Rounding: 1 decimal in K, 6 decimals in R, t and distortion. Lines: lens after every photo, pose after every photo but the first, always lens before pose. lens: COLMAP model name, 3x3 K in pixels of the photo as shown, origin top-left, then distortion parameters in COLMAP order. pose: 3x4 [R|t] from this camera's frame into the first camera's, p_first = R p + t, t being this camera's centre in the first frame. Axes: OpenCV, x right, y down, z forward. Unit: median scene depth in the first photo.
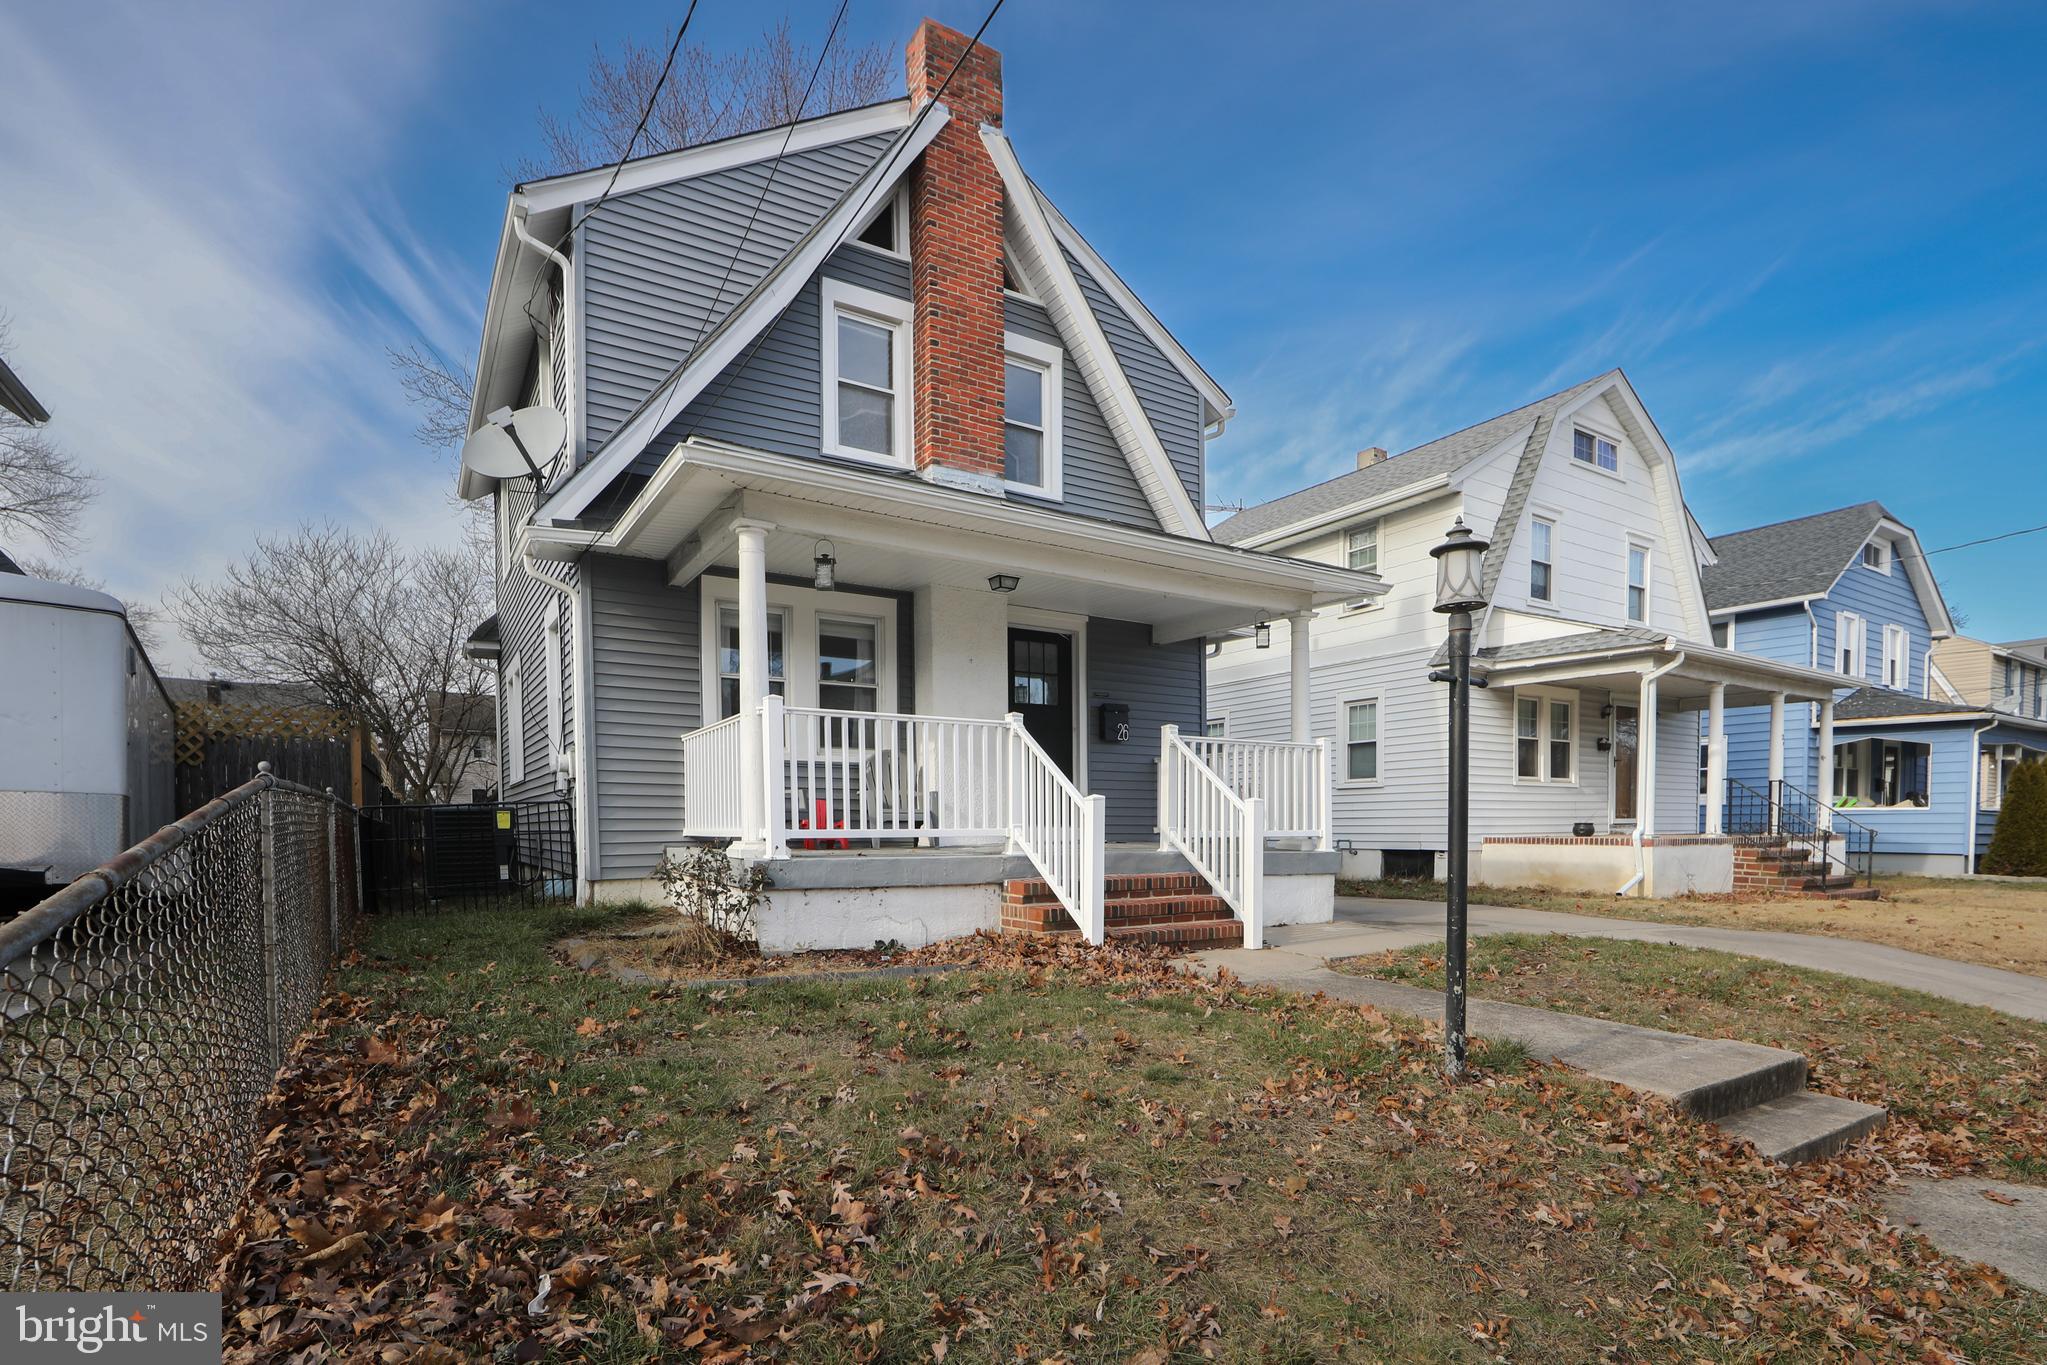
lens RADIAL K [[975.7, 0, 981.4], [0, 975.7, 840.6], [0, 0, 1]] dist [-0.001670, -0.000191]
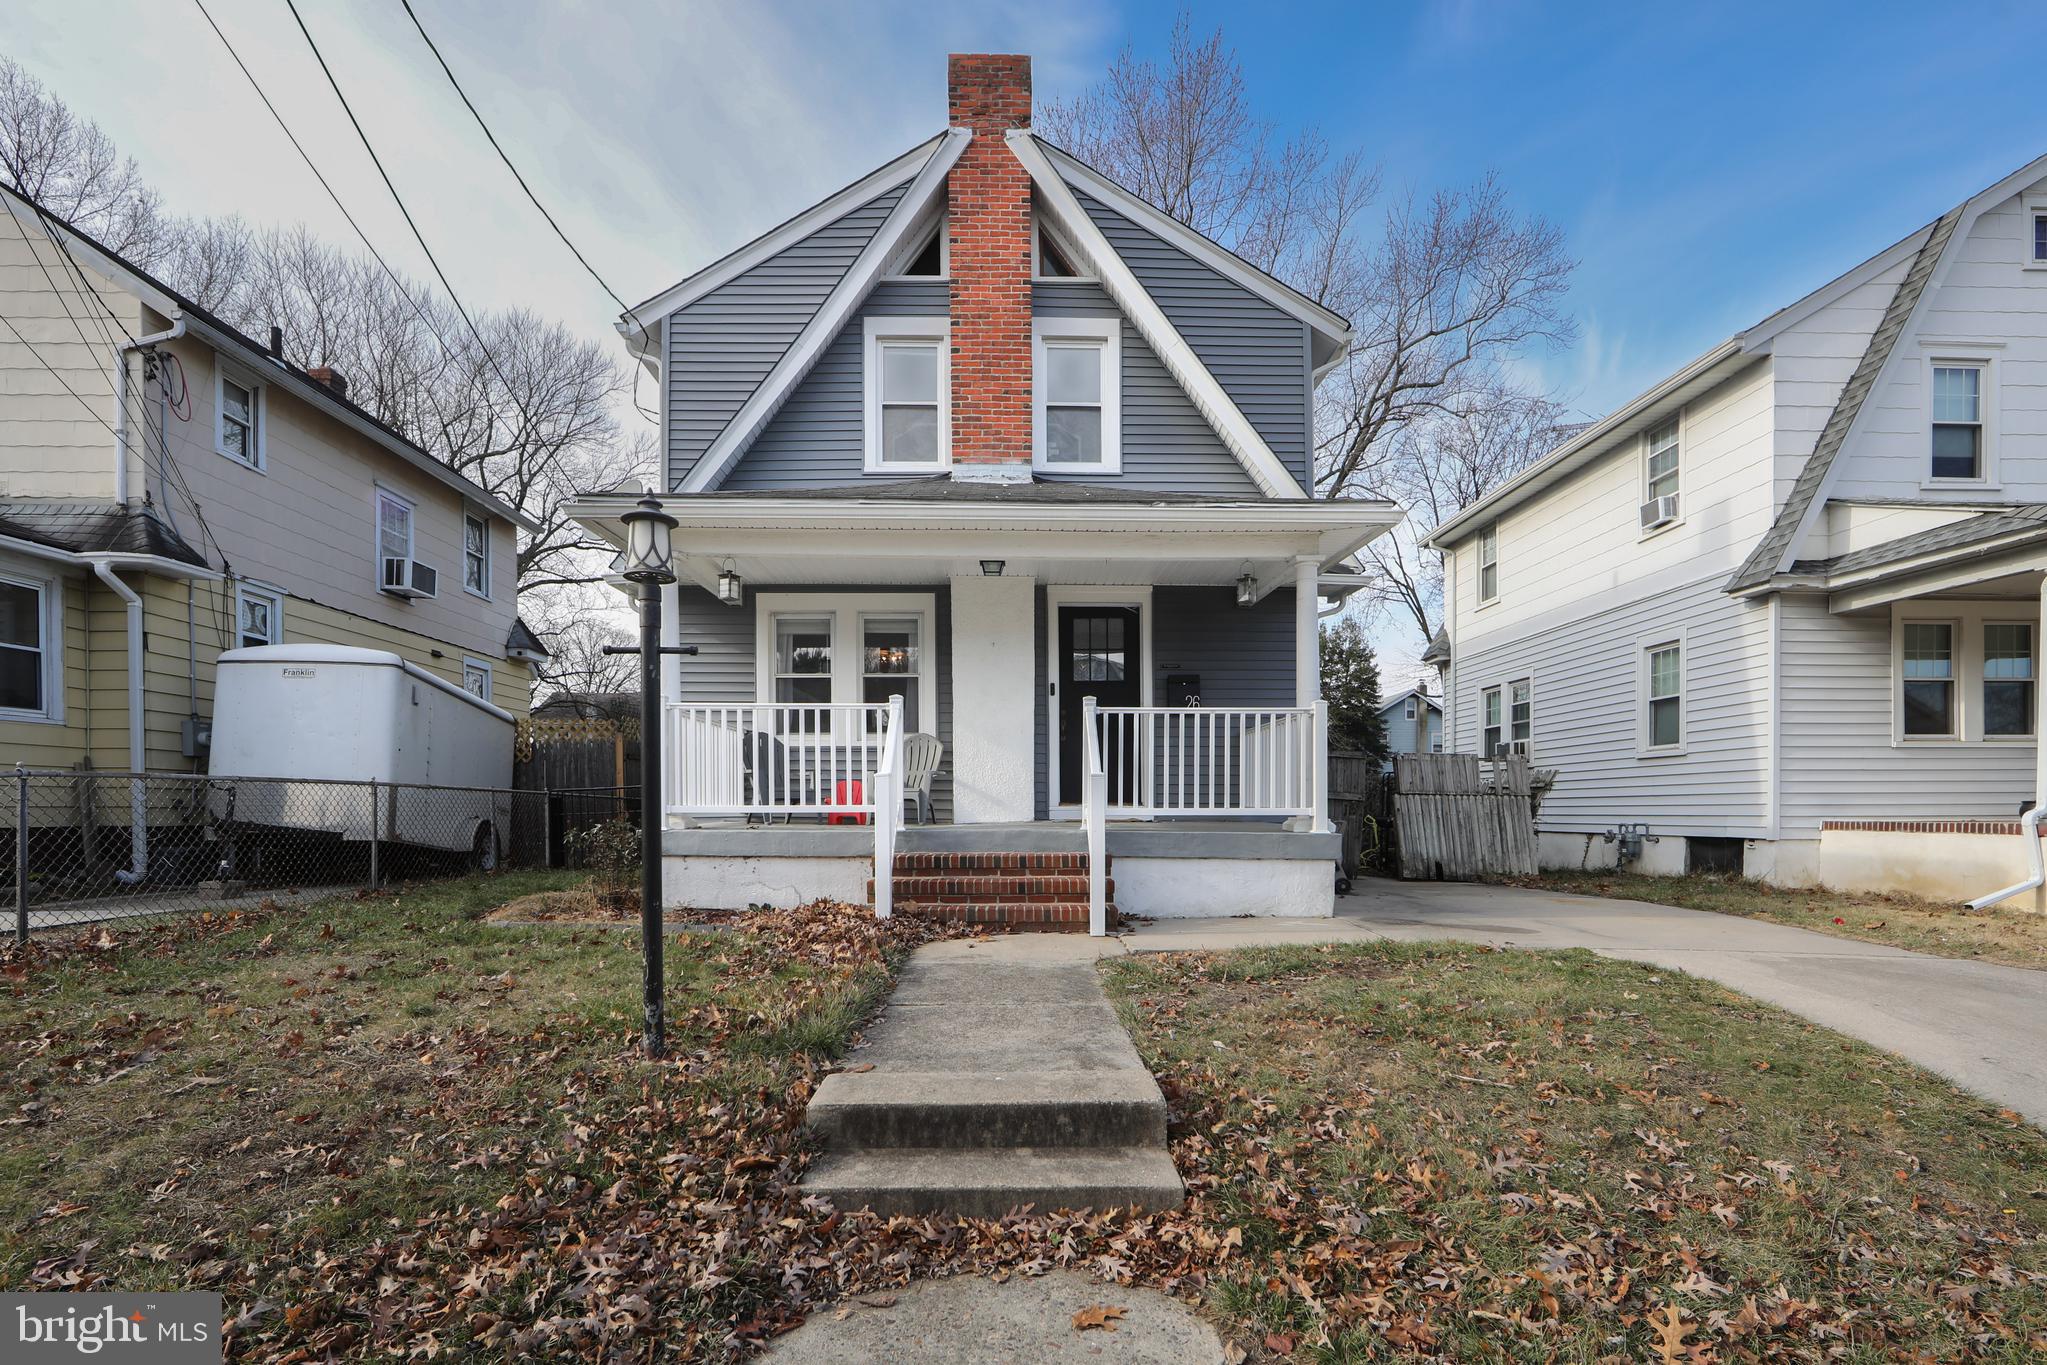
lens RADIAL K [[942.2, 0, 1009.0], [0, 942.2, 802.0], [0, 0, 1]] dist [-0.005064, 0.000148]
pose [[0.864665, -0.000372, -0.502350, 0.504665], [-0.009890, 0.999793, -0.017762, 0.000838], [0.502252, 0.020327, 0.864482, 0.145627]]
